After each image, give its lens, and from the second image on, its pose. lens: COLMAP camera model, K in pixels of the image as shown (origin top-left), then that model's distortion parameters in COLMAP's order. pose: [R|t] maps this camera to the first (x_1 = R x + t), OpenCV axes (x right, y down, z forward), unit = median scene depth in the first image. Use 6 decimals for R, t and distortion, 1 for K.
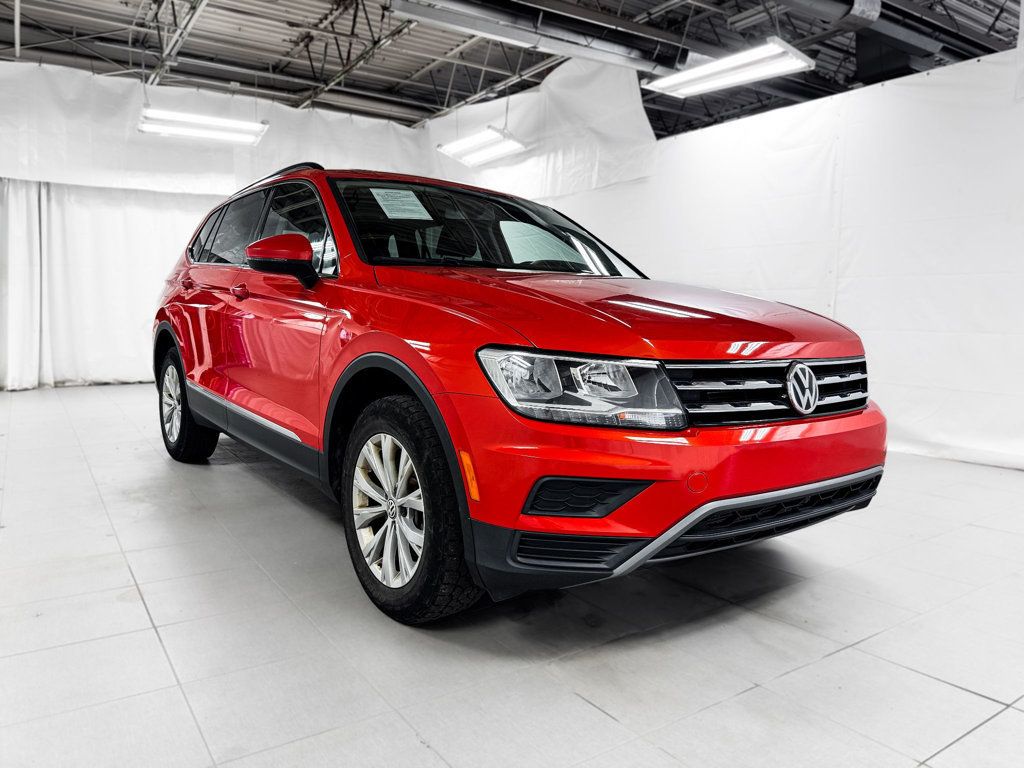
lens RADIAL K [[724.6, 0, 513.3], [0, 724.6, 387.1], [0, 0, 1]] dist [0.001871, -0.017798]
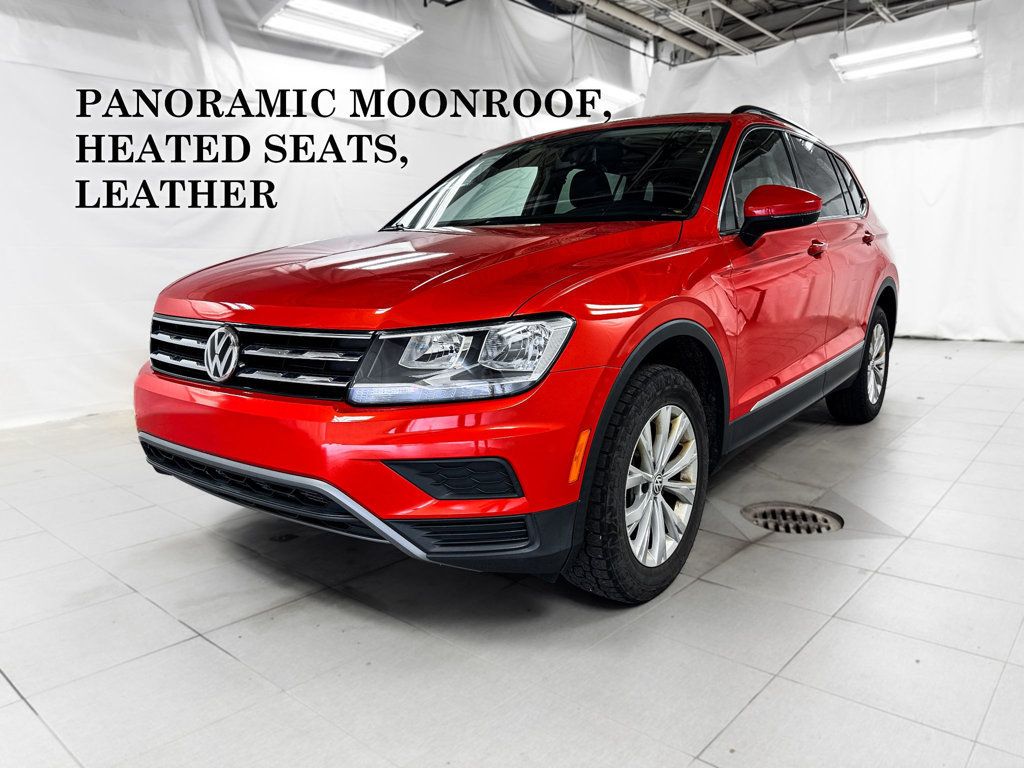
lens RADIAL K [[724.6, 0, 509.9], [0, 724.6, 381.8], [0, 0, 1]] dist [0.001871, -0.017798]
pose [[0.253842, 0.133853, -0.957939, 0.363023], [-0.071348, 0.990271, 0.119465, -0.026132], [0.964611, 0.038022, 0.260923, 0.291067]]
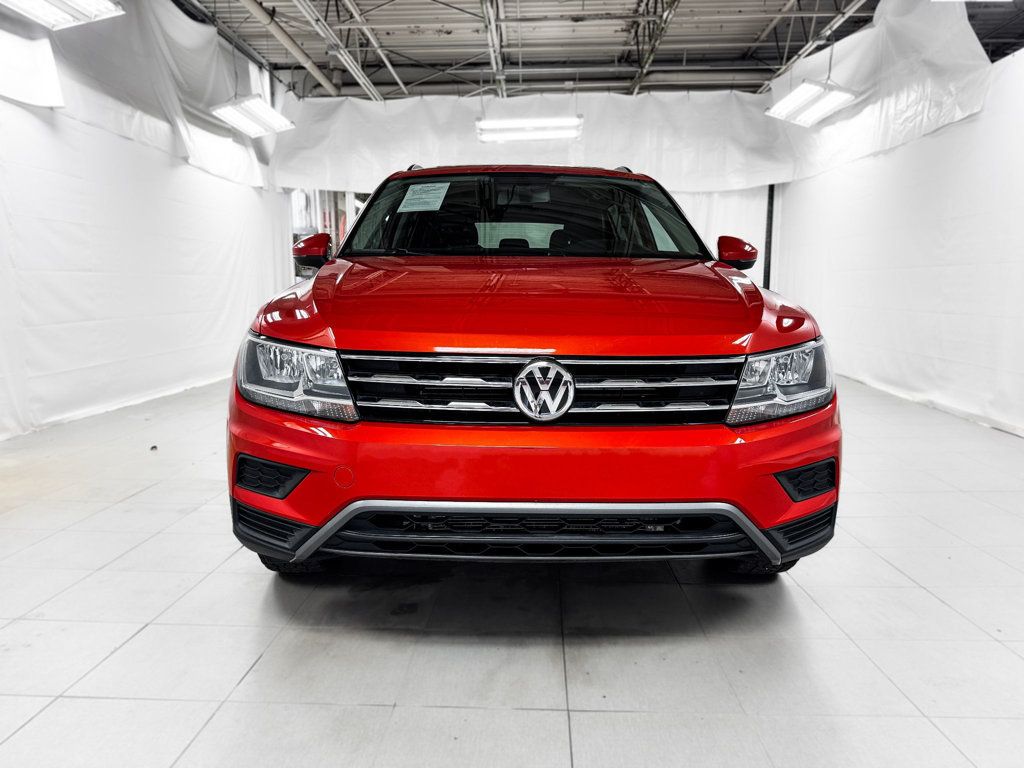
lens RADIAL K [[724.6, 0, 510.4], [0, 724.6, 385.3], [0, 0, 1]] dist [0.001871, -0.017798]
pose [[0.804725, 0.059958, -0.590612, 0.224861], [-0.044780, 0.998183, 0.040320, -0.009219], [0.591956, -0.005999, 0.805948, 0.079281]]
